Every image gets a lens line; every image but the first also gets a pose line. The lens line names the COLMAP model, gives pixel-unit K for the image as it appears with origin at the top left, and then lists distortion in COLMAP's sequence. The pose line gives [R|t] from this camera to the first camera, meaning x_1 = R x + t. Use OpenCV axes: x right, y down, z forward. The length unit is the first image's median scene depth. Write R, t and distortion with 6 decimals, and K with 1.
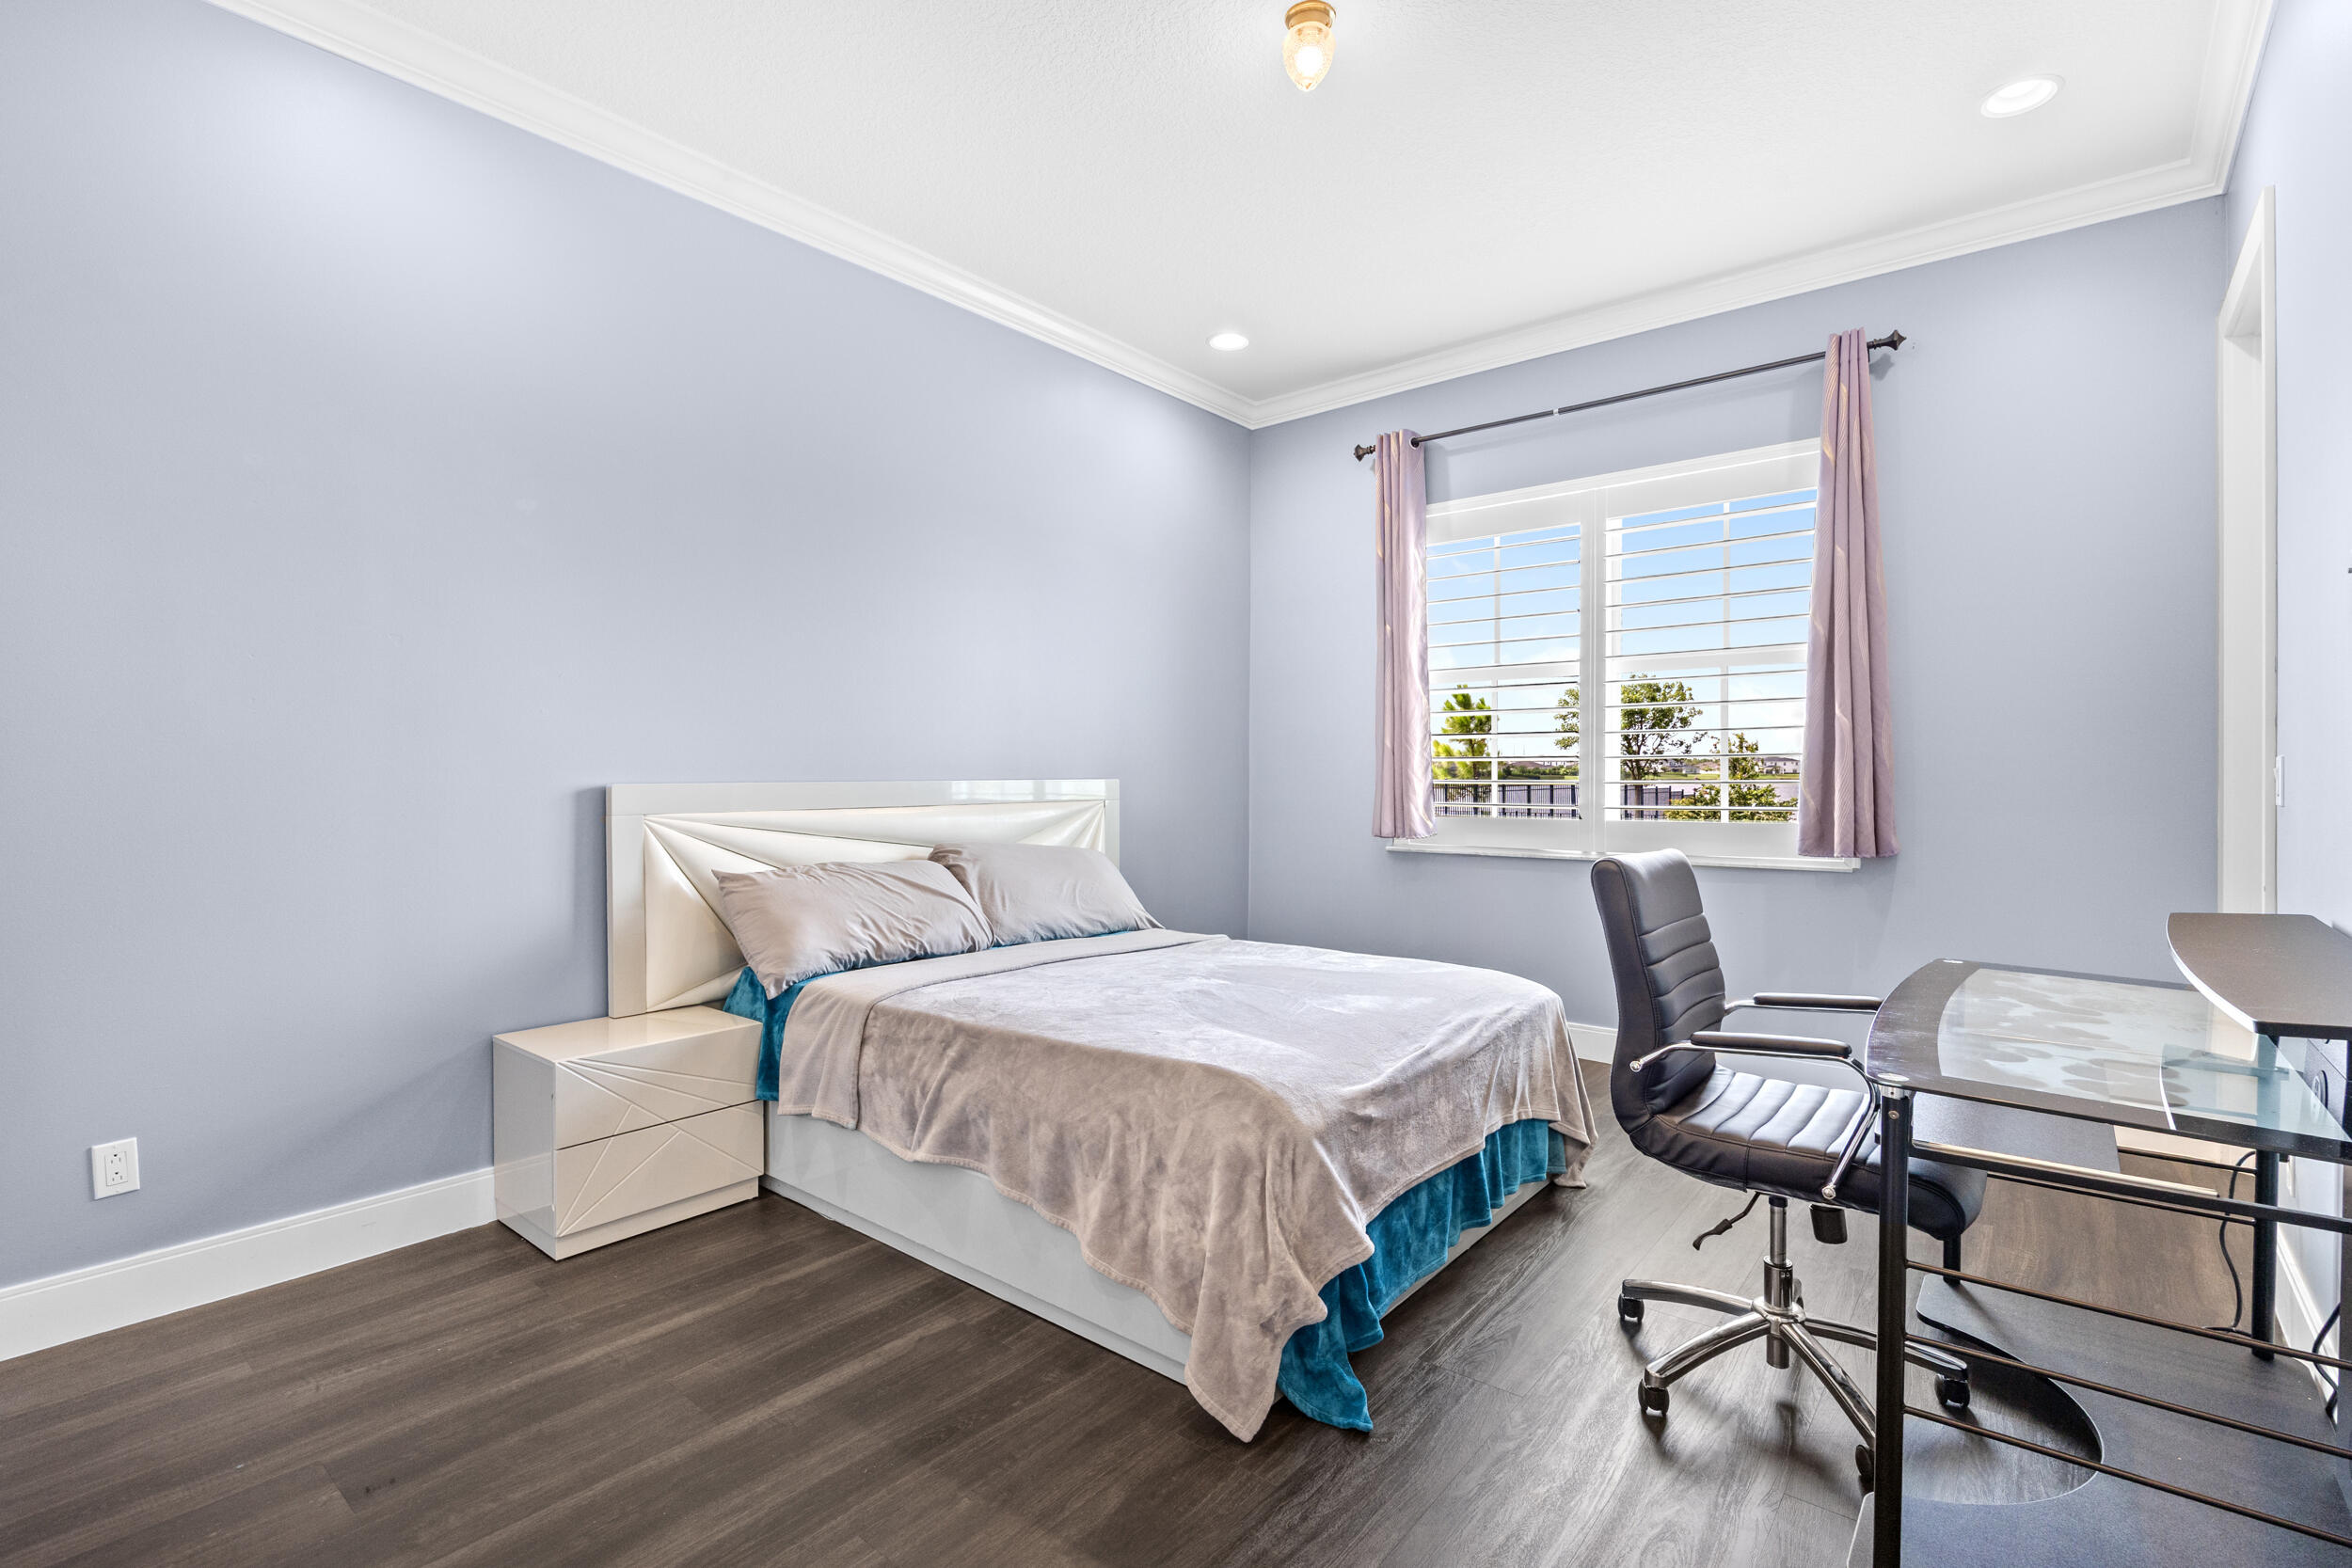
lens RADIAL K [[1109.9, 0, 1176.0], [0, 1109.9, 784.0], [0, 0, 1]] dist [0.000111, 0.000078]
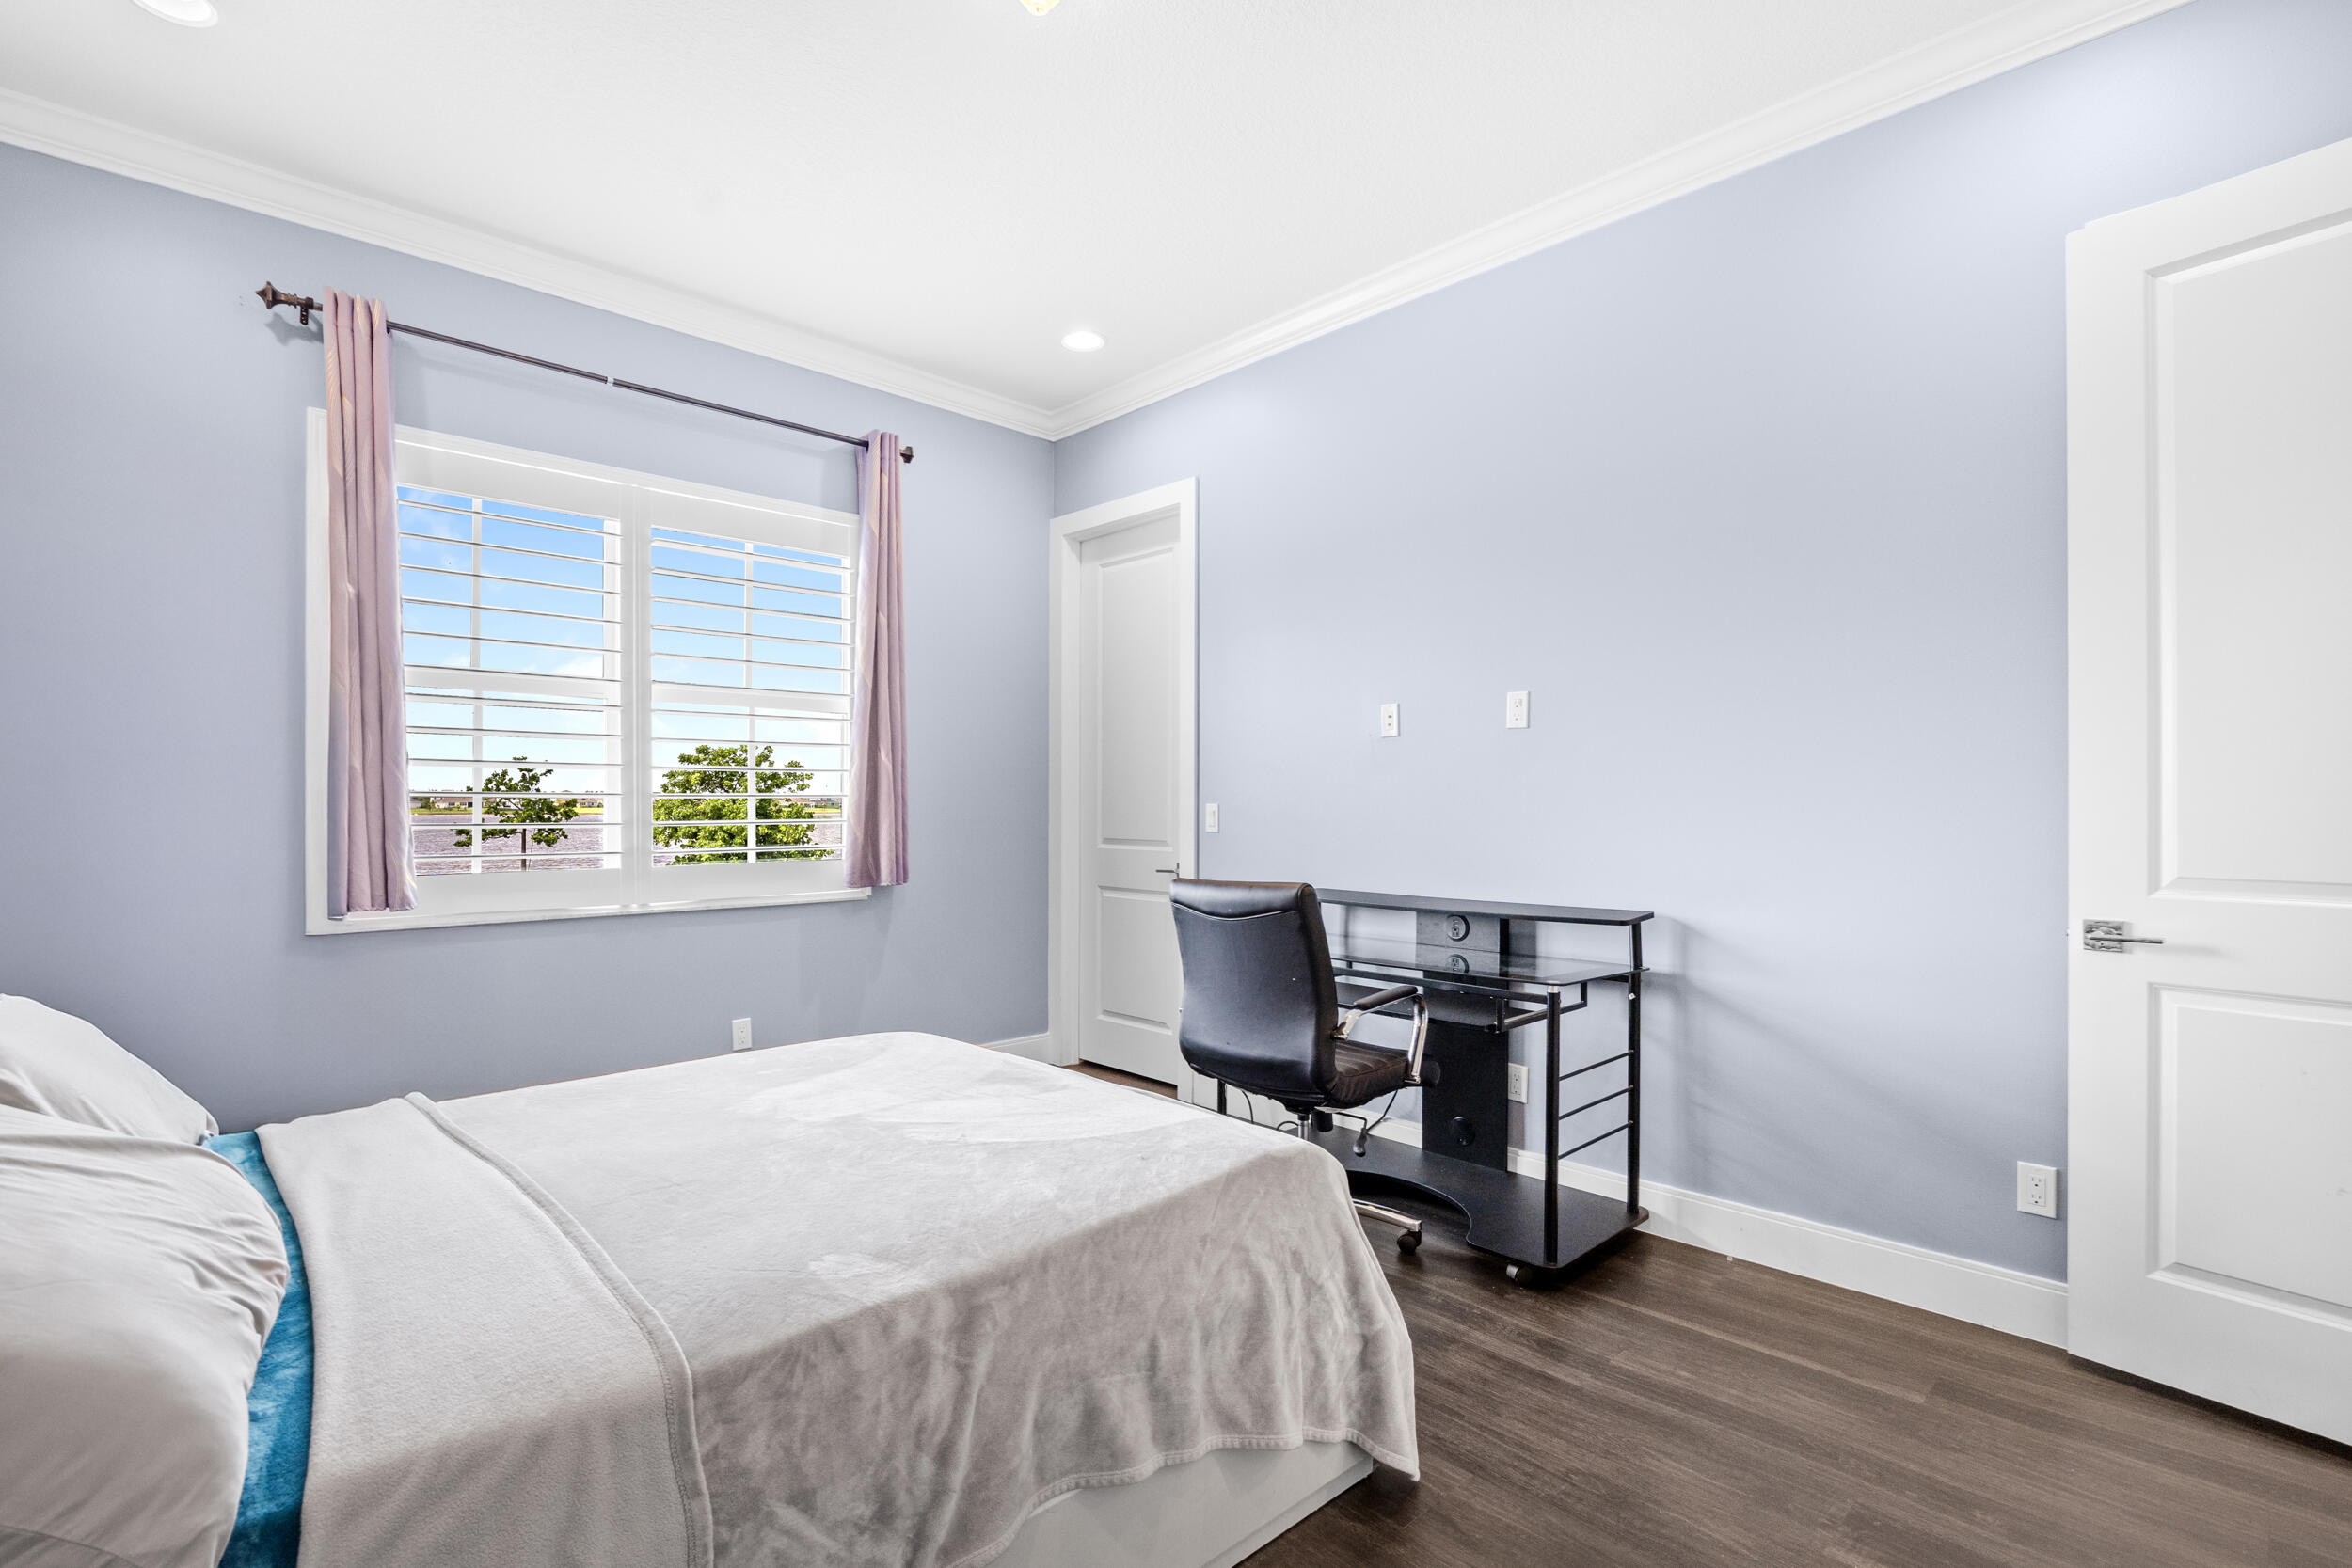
lens RADIAL K [[1109.9, 0, 1176.0], [0, 1109.9, 784.0], [0, 0, 1]] dist [0.000111, 0.000078]
pose [[0.127254, 0.027619, 0.991486, -0.444081], [0.011145, 0.999509, -0.029273, -0.002522], [-0.991808, 0.014775, 0.126883, 0.497478]]
